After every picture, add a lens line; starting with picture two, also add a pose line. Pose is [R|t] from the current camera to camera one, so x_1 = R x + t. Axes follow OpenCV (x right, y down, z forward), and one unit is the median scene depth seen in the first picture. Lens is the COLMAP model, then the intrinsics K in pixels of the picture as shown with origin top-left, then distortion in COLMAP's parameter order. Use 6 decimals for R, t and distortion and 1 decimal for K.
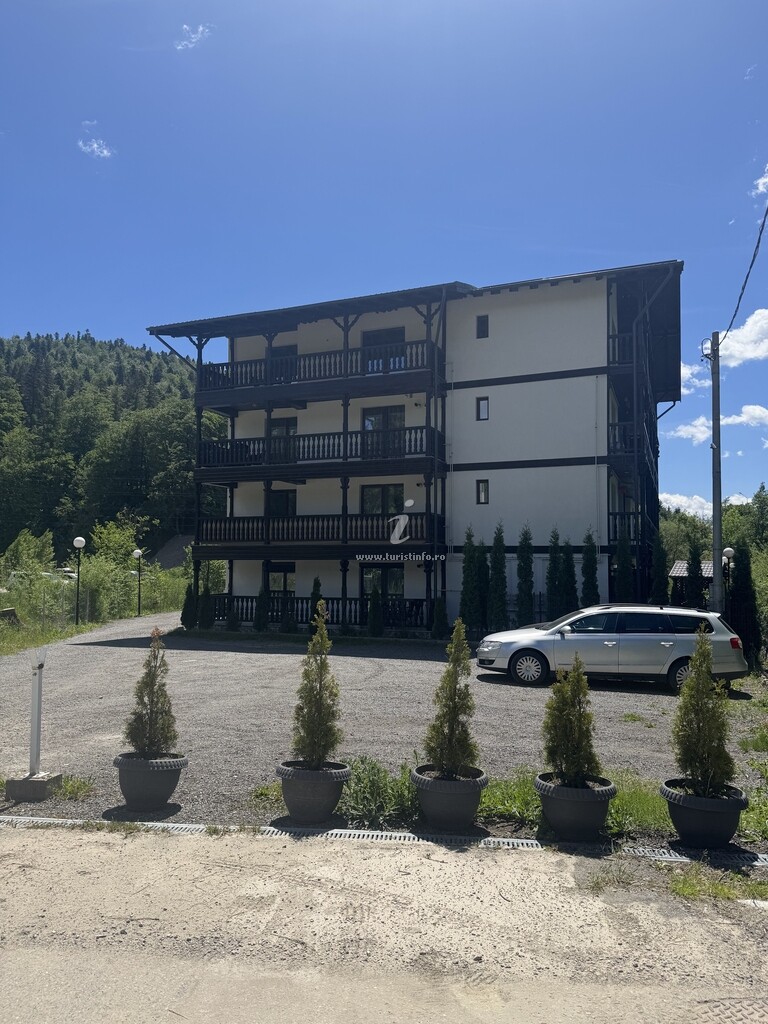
lens RADIAL K [[708.2, 0, 384.0], [0, 708.2, 512.0], [0, 0, 1]] dist [0.094971, -0.001882]
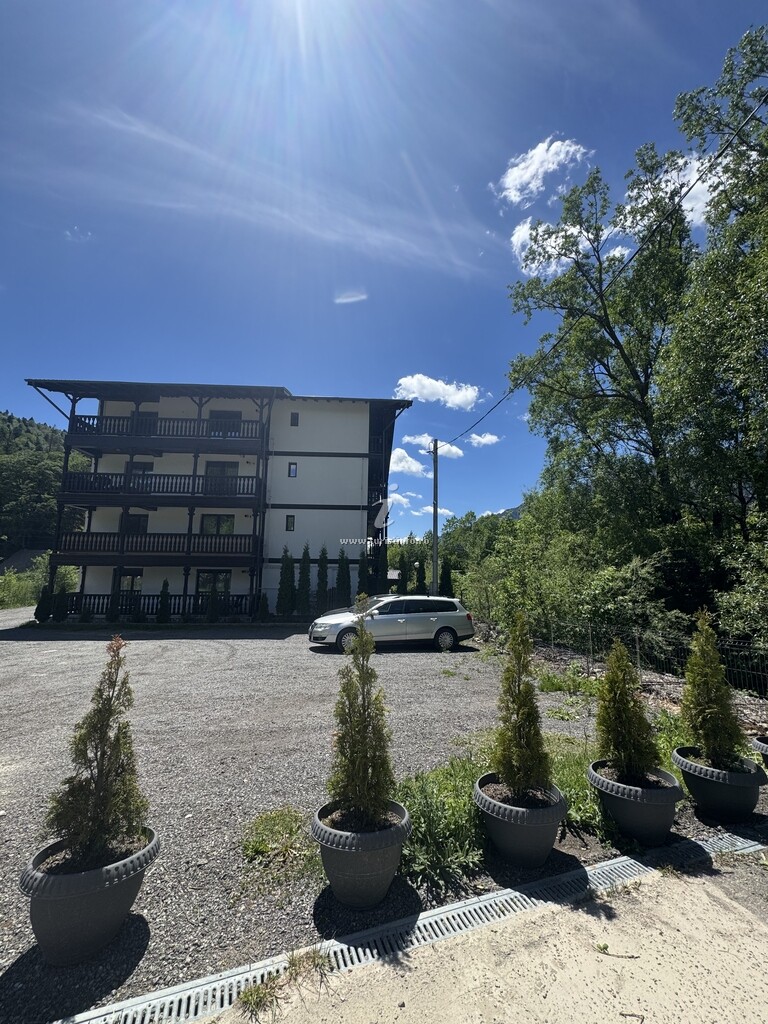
lens RADIAL K [[408.9, 0, 384.0], [0, 408.9, 512.0], [0, 0, 1]] dist [-0.000840, 0.000299]
pose [[0.903445, 0.070077, 0.422937, -0.053973], [-0.037587, 0.995698, -0.084689, 0.014660], [-0.427052, 0.060615, 0.902193, 0.113813]]
